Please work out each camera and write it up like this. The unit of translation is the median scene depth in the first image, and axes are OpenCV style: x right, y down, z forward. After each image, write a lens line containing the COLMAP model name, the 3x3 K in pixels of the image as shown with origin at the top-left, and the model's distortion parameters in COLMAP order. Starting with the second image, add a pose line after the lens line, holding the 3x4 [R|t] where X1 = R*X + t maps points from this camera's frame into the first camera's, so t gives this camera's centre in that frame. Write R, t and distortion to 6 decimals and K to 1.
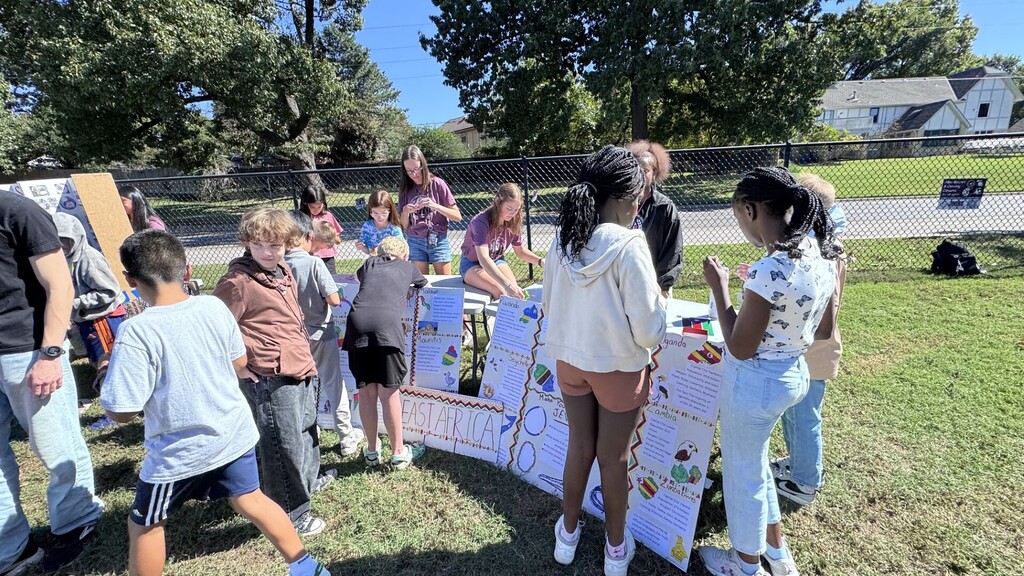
lens RADIAL K [[406.6, 0, 512.0], [0, 406.6, 288.0], [0, 0, 1]] dist [0.006899, -0.000380]
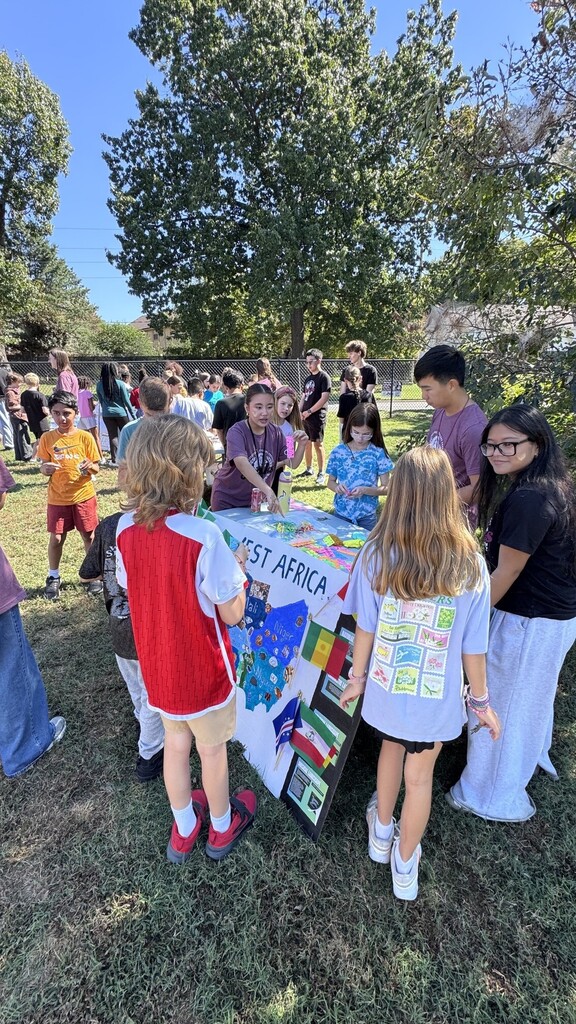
lens RADIAL K [[406.6, 0, 281.5], [0, 406.6, 508.7], [0, 0, 1]] dist [0.006899, -0.000380]
pose [[0.986464, -0.011573, 0.163572, 0.073689], [0.005172, 0.999206, 0.039506, 0.091748], [-0.163899, -0.038125, 0.985740, -0.286122]]
